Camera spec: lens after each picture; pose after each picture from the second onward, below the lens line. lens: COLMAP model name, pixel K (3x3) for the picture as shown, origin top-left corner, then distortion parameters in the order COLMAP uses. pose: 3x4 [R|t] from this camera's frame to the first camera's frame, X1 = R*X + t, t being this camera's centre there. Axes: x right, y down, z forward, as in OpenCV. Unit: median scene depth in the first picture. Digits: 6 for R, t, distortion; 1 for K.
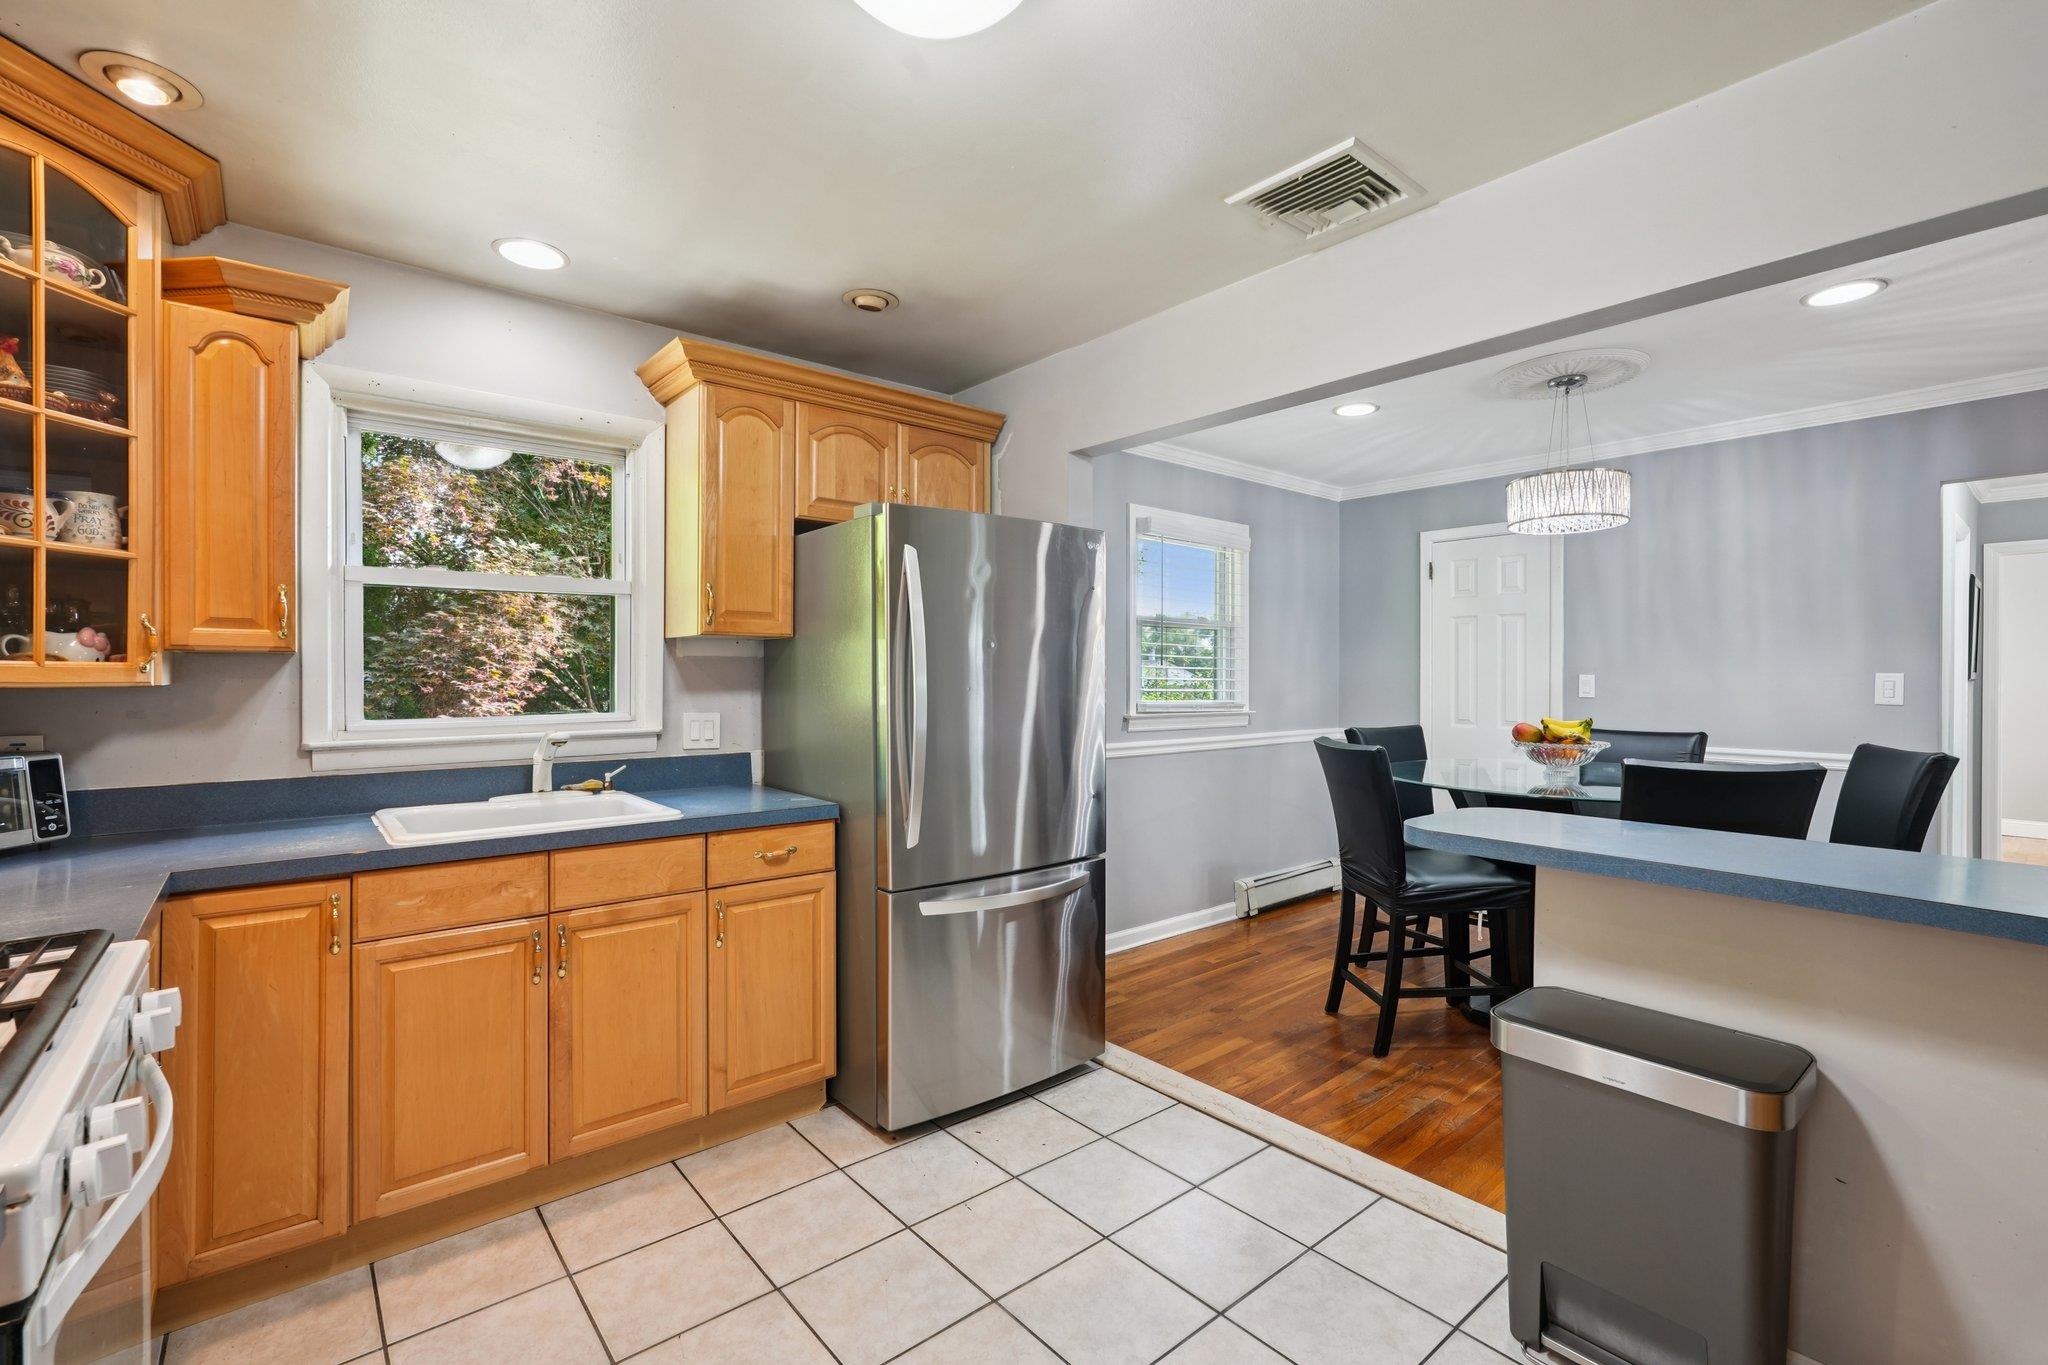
lens RADIAL K [[907.5, 0, 1024.1], [0, 907.5, 676.2], [0, 0, 1]] dist [-0.009841, 0.008485]
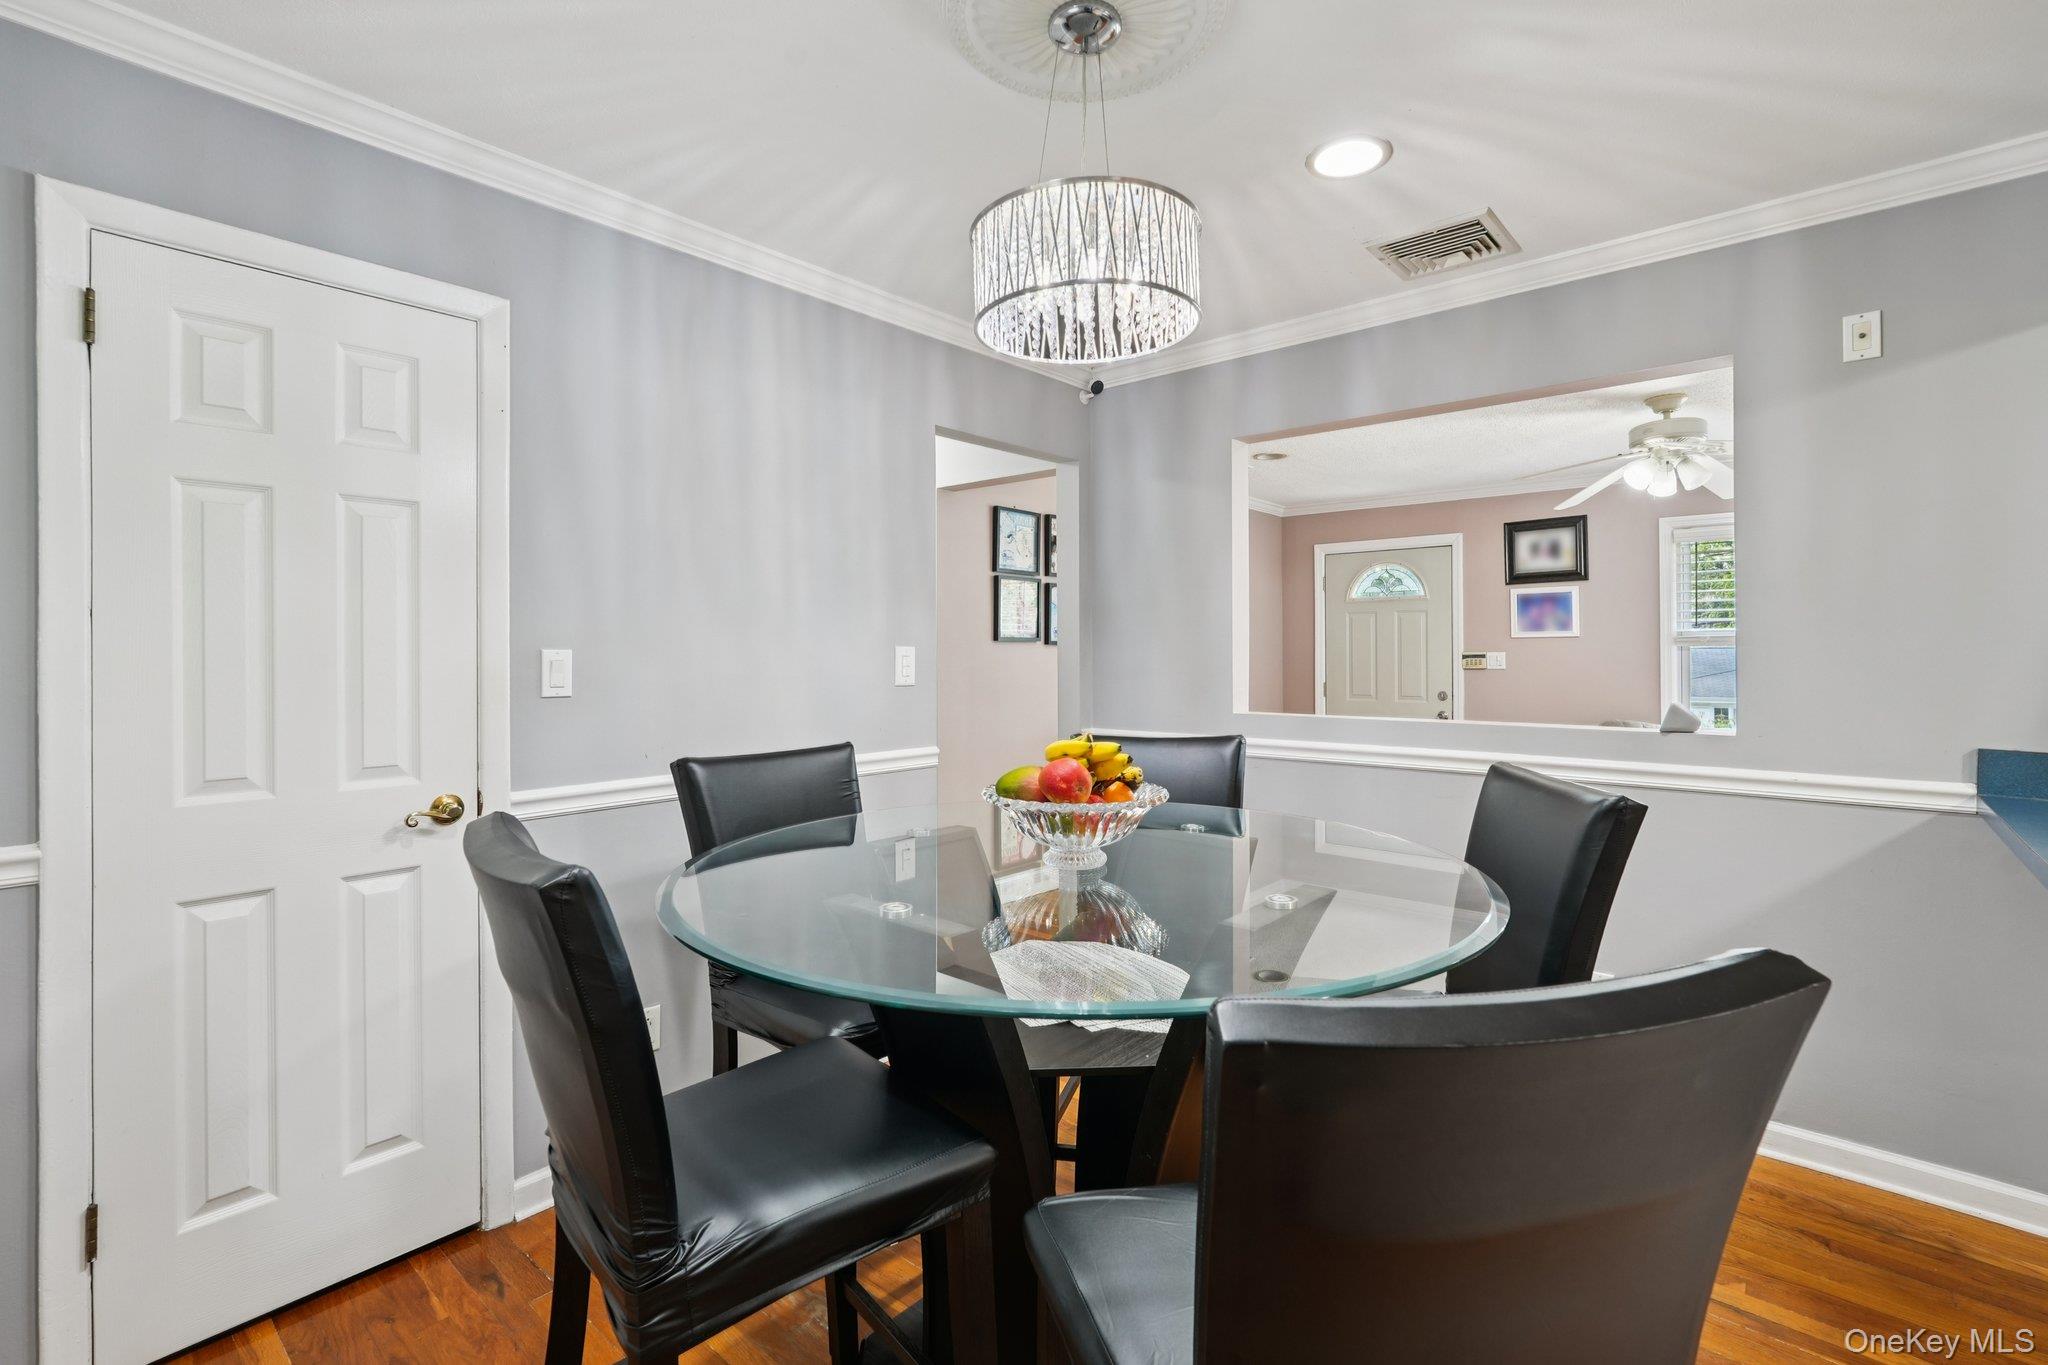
lens RADIAL K [[914.3, 0, 1030.5], [0, 914.3, 650.9], [0, 0, 1]] dist [-0.042436, 0.014296]
pose [[-0.155752, -0.000156, 0.987796, 0.196189], [0.005288, 0.999986, 0.000992, 0.000717], [-0.987782, 0.005377, -0.155749, 1.452553]]
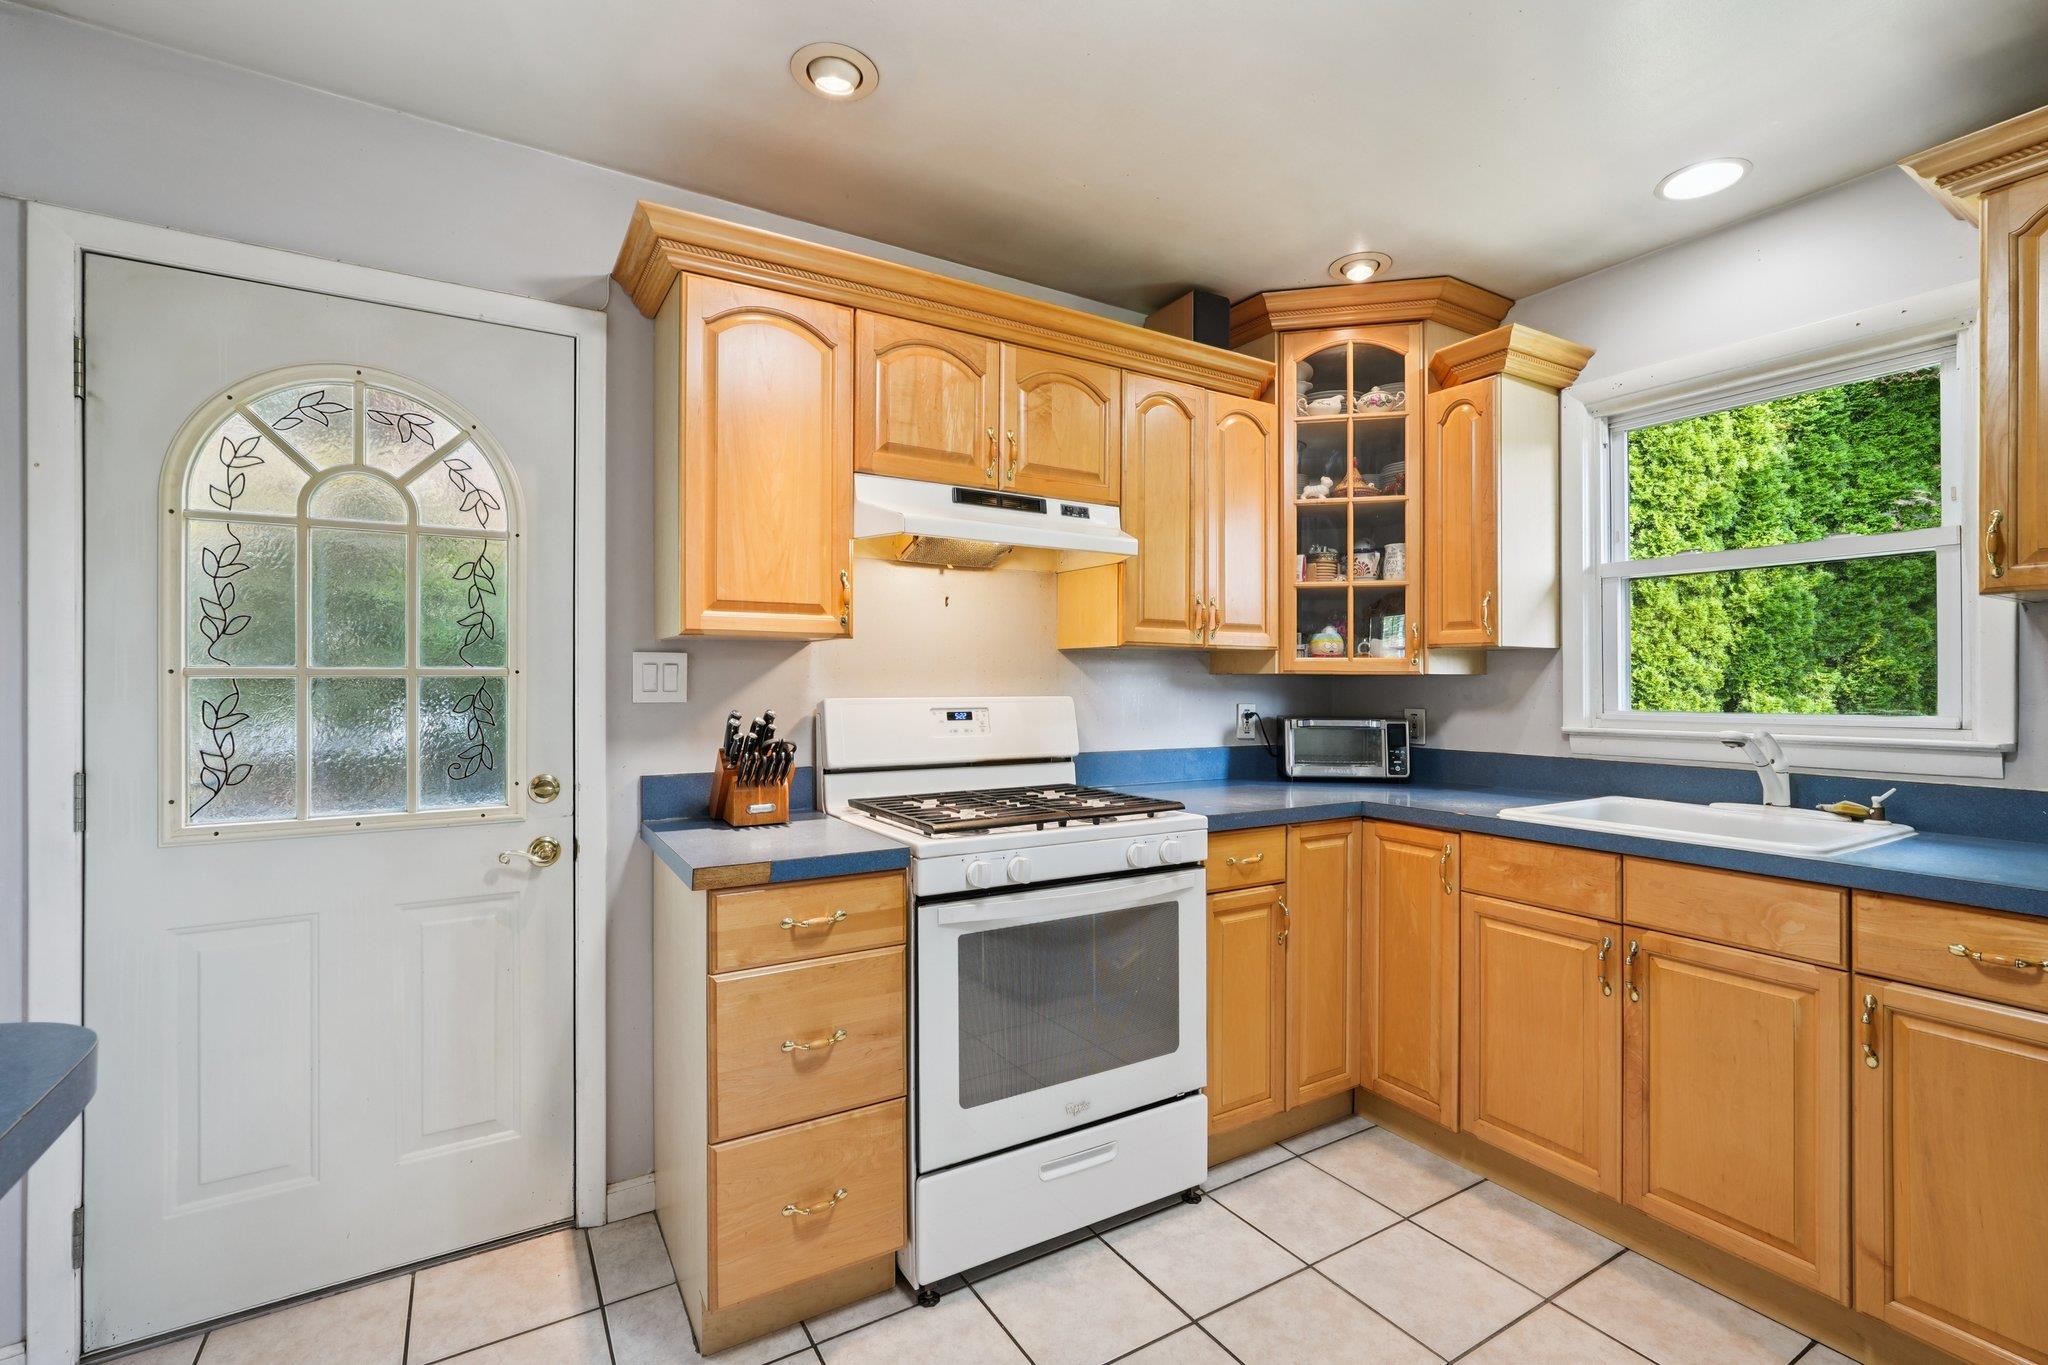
lens RADIAL K [[911.6, 0, 1029.6], [0, 911.6, 676.8], [0, 0, 1]] dist [-0.015815, 0.008959]
pose [[-0.144765, -0.010266, -0.989413, 0.388475], [-0.008290, 0.999924, -0.009162, 0.024958], [0.989431, 0.006876, -0.144839, 0.463913]]
